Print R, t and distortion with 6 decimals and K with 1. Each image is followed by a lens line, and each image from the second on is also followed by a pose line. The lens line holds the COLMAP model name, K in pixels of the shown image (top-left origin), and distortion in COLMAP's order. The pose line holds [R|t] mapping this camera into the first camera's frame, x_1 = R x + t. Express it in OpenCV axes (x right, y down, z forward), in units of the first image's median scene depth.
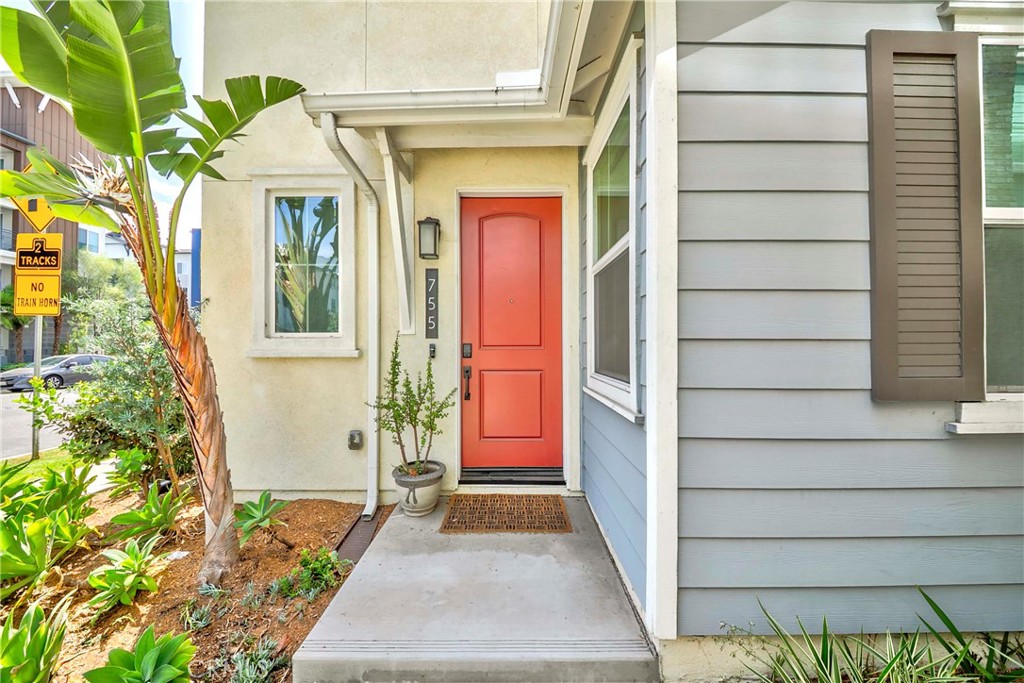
lens RADIAL K [[373.4, 0, 513.5], [0, 373.4, 339.0], [0, 0, 1]] dist [0.000014, 0.000029]
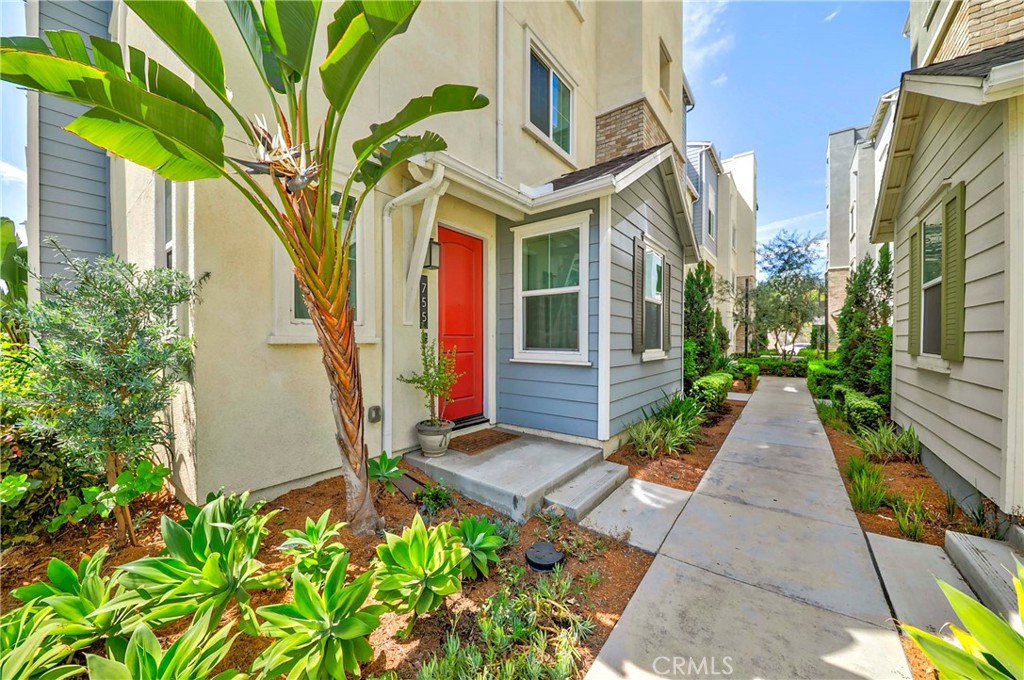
lens RADIAL K [[356.7, 0, 517.4], [0, 356.7, 334.5], [0, 0, 1]] dist [-0.000536, -0.004054]
pose [[0.602896, 0.013242, 0.797710, -1.036084], [-0.011031, 0.999905, -0.008261, 0.026193], [-0.797744, -0.003819, 0.602985, -0.026335]]
